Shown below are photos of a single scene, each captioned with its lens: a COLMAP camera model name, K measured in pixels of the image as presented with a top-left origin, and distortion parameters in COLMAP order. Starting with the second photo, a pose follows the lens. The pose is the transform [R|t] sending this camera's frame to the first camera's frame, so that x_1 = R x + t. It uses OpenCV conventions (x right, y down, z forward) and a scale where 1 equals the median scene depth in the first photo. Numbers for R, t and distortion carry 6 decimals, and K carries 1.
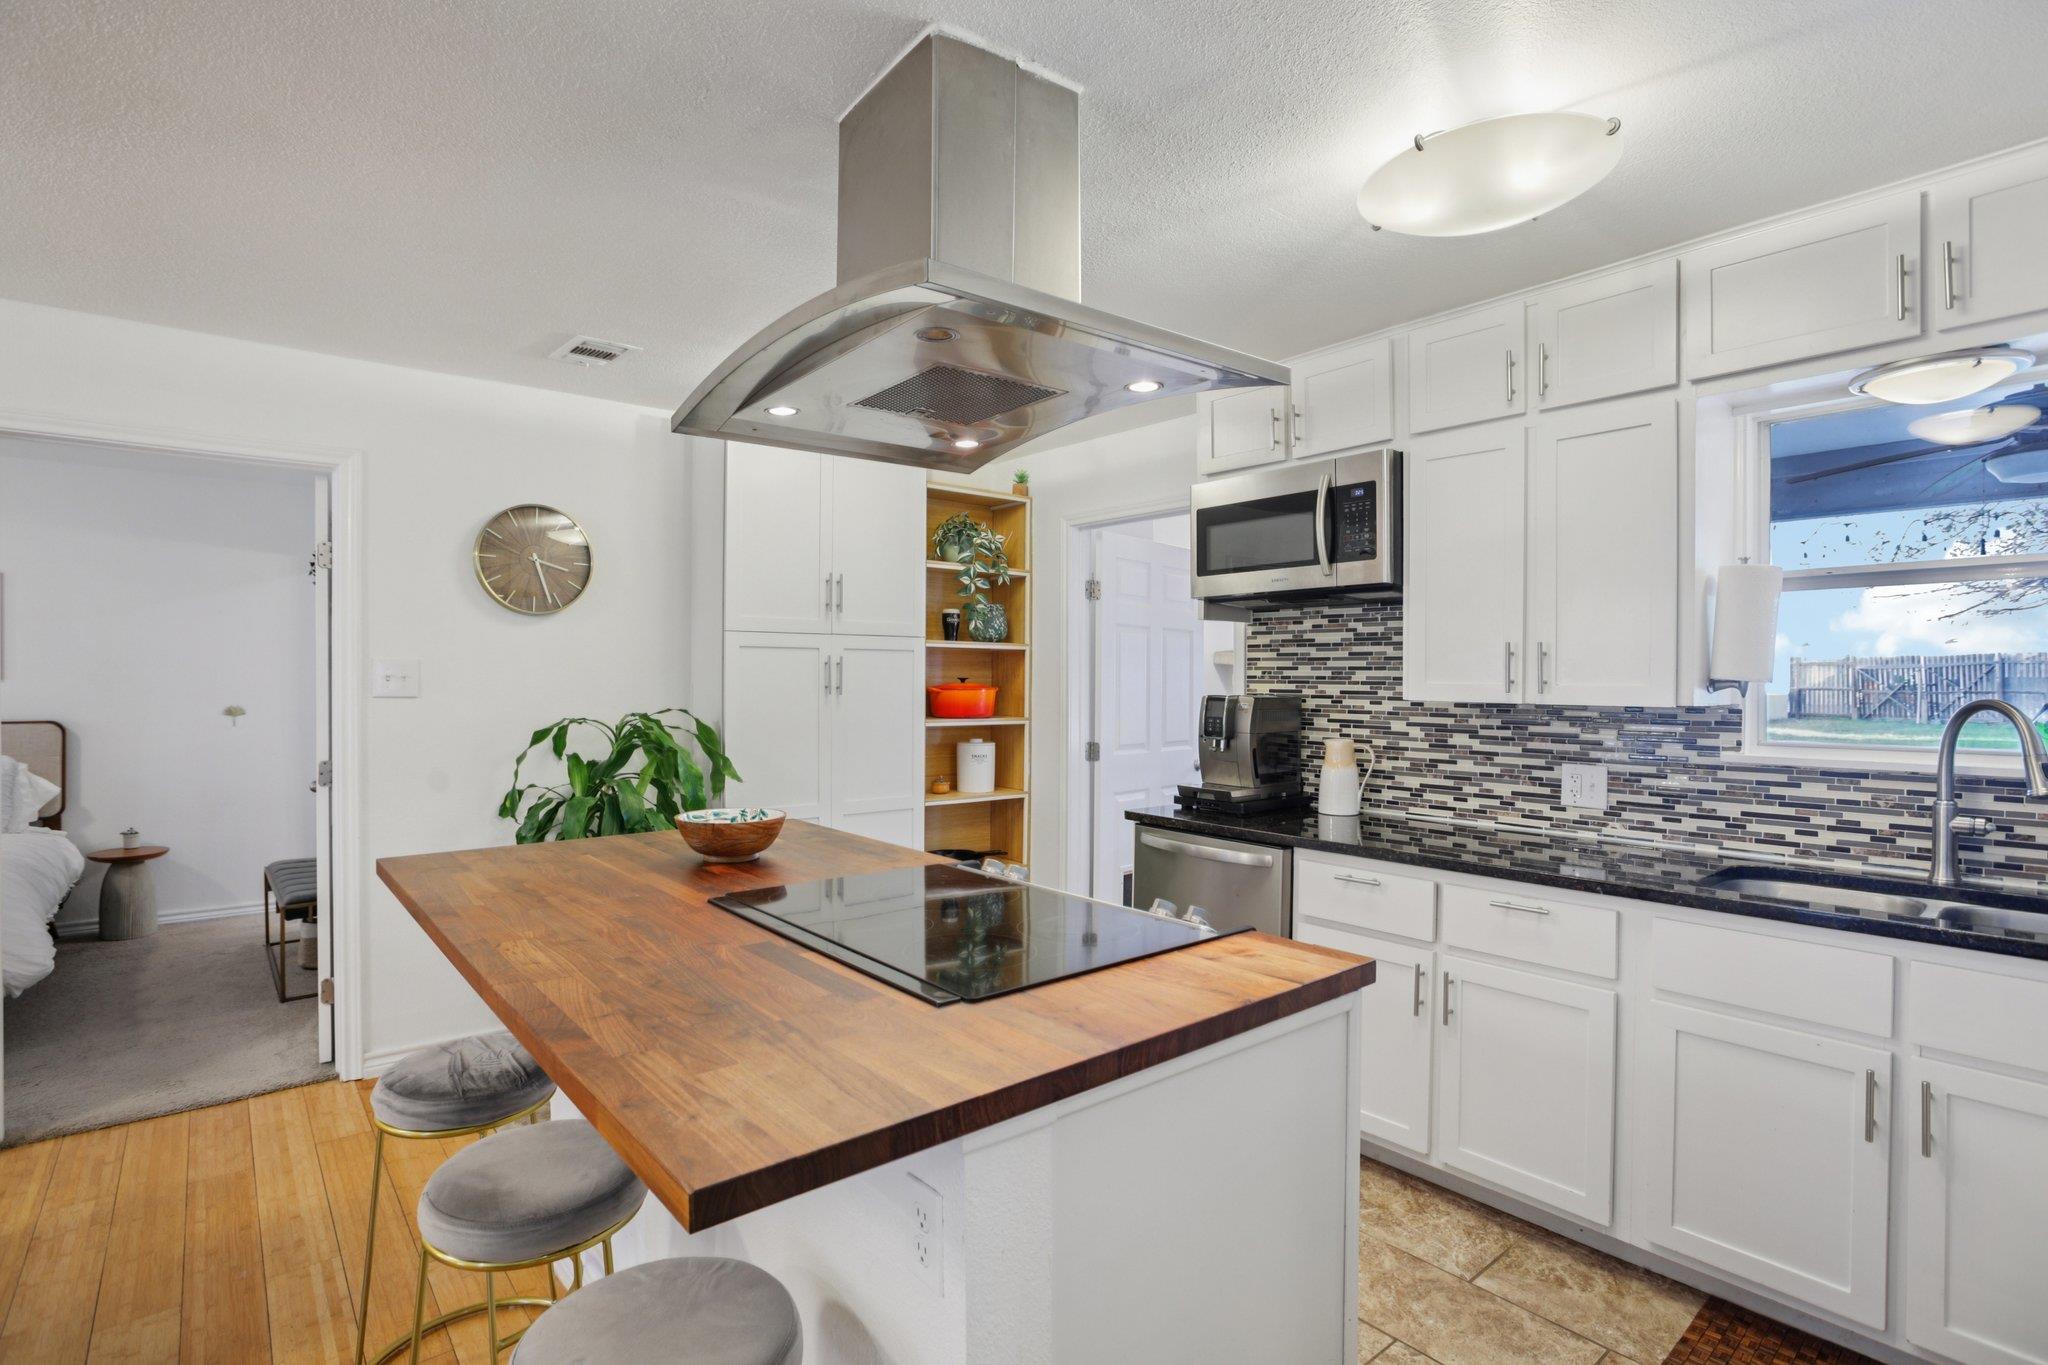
lens RADIAL K [[1008.2, 0, 1016.4], [0, 1008.2, 686.6], [0, 0, 1]] dist [-0.064693, 0.040020]
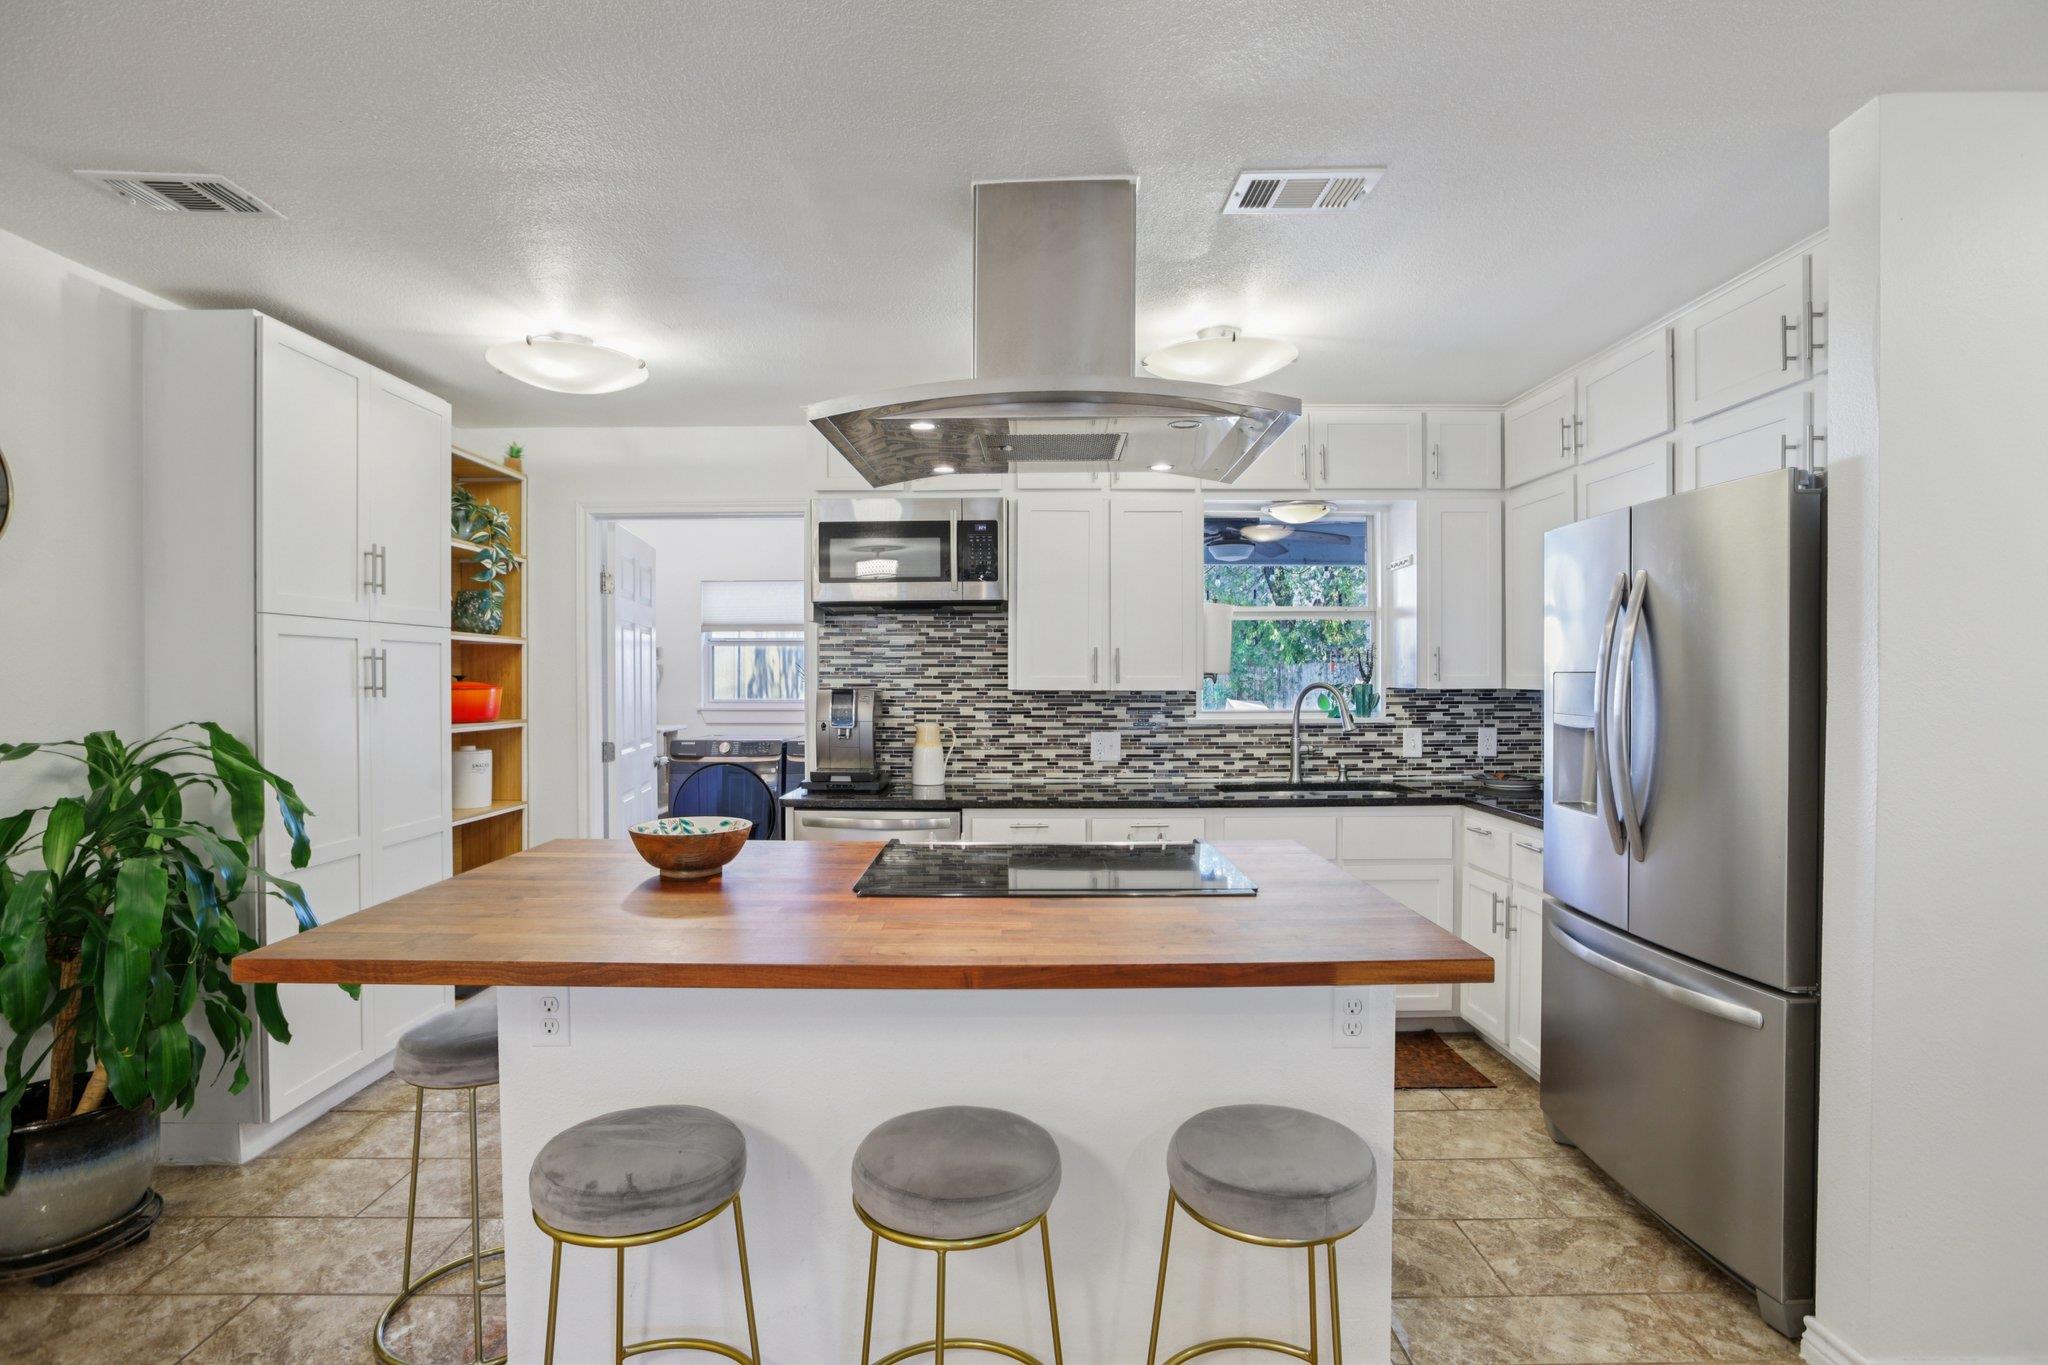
lens RADIAL K [[989.3, 0, 1030.3], [0, 989.3, 676.2], [0, 0, 1]] dist [-0.060932, 0.020498]
pose [[0.627193, -0.006374, 0.778837, -0.564197], [0.011570, 0.999932, -0.001134, -0.002409], [-0.778778, 0.009723, 0.627225, 0.152931]]
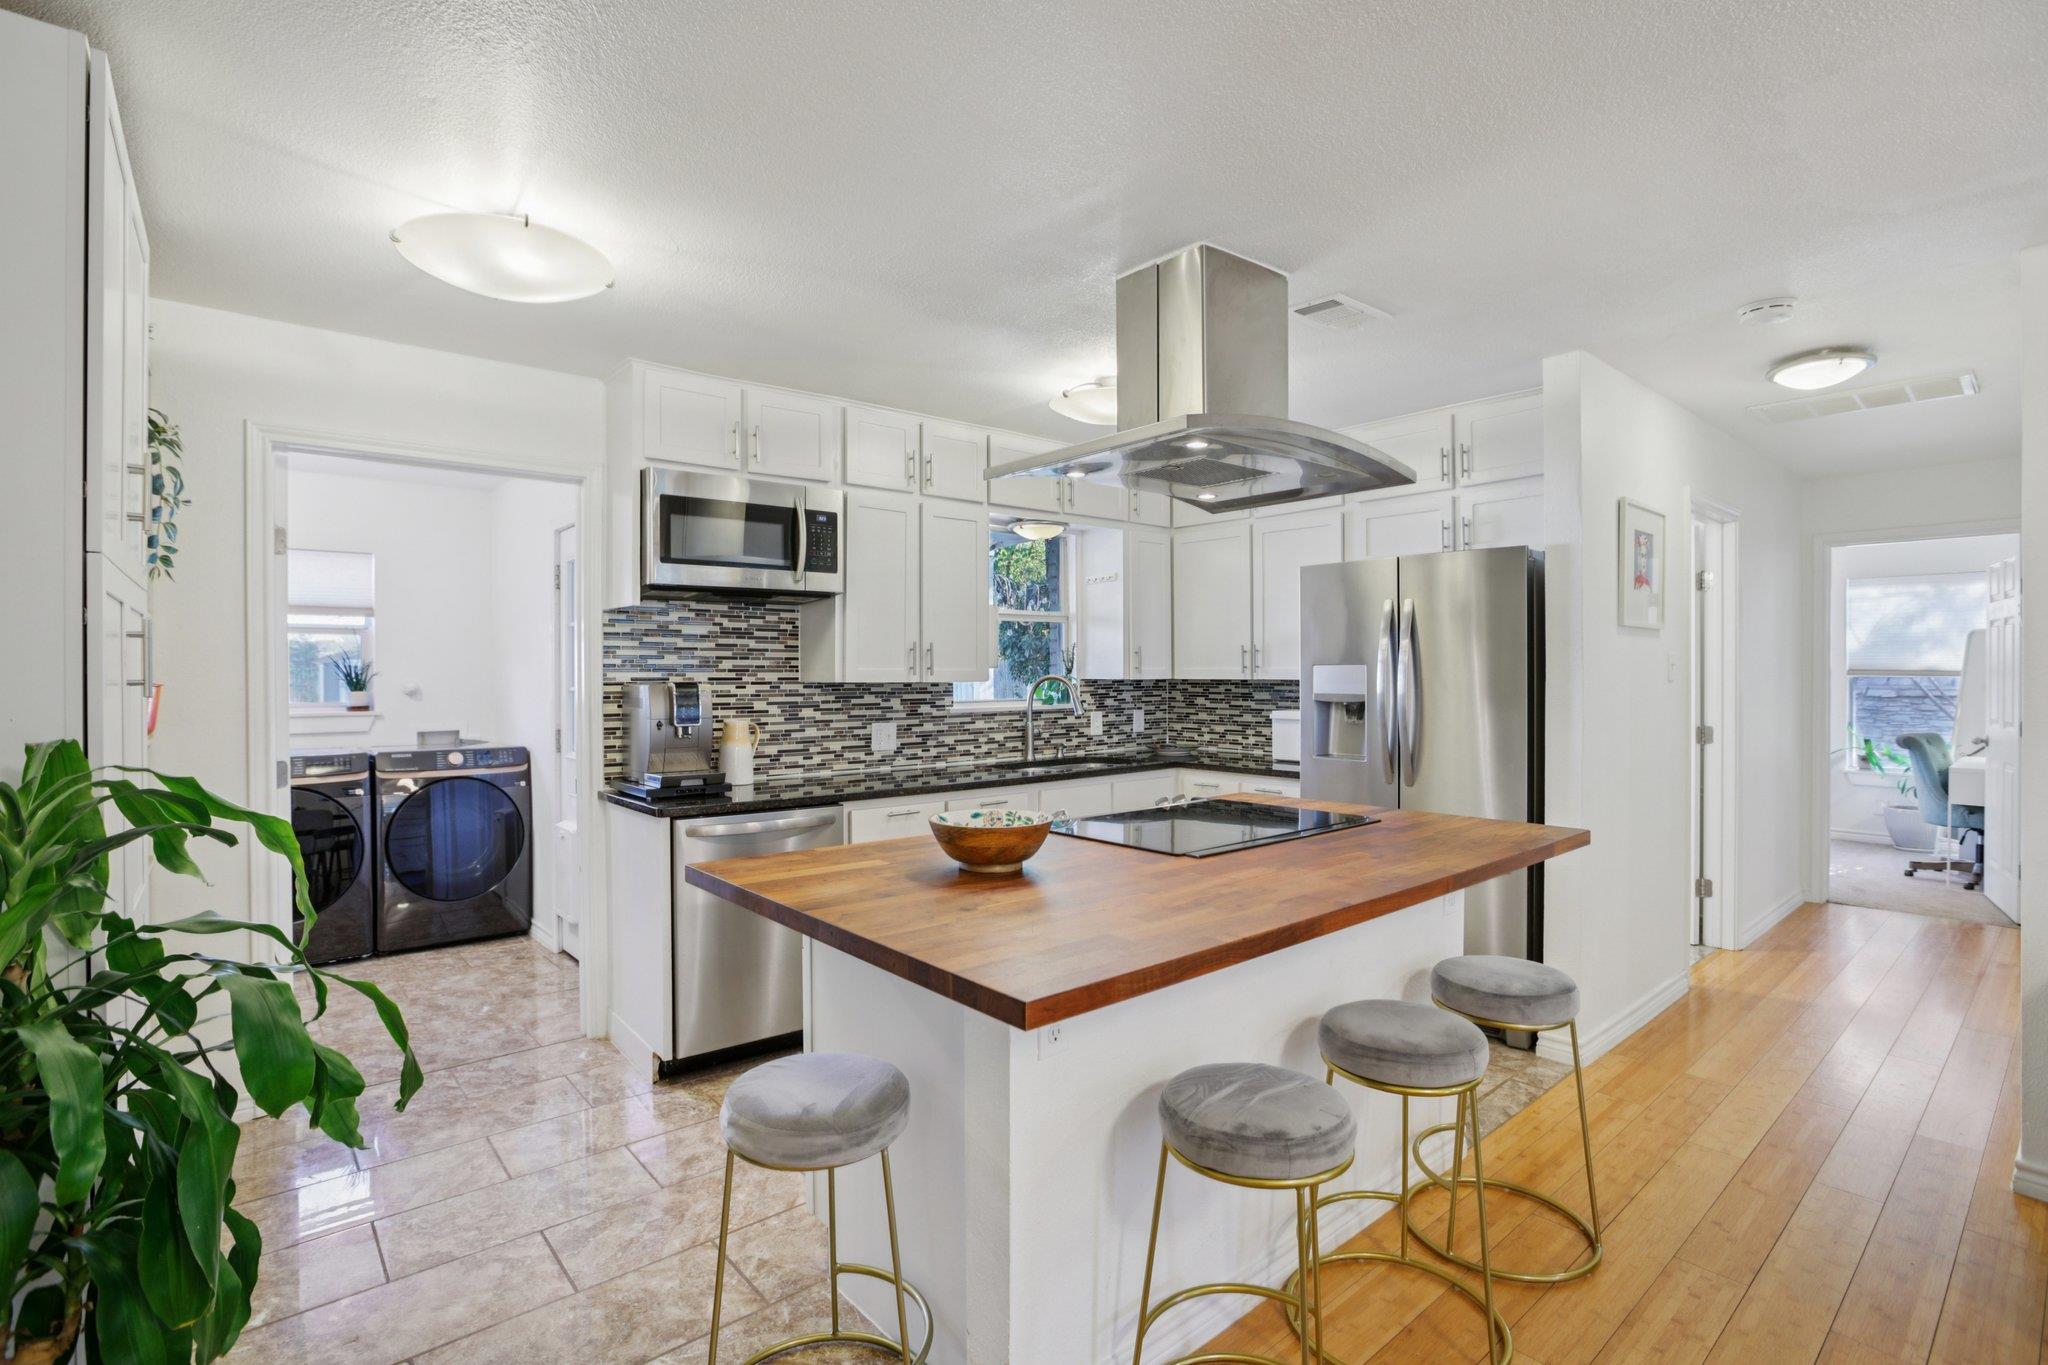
lens RADIAL K [[962.9, 0, 1022.7], [0, 962.9, 675.2], [0, 0, 1]] dist [-0.058952, 0.024937]
pose [[-0.012943, -0.006930, 0.999892, -0.817407], [0.012253, 0.999900, 0.007088, -0.001992], [-0.999841, 0.012344, -0.012856, 0.718004]]
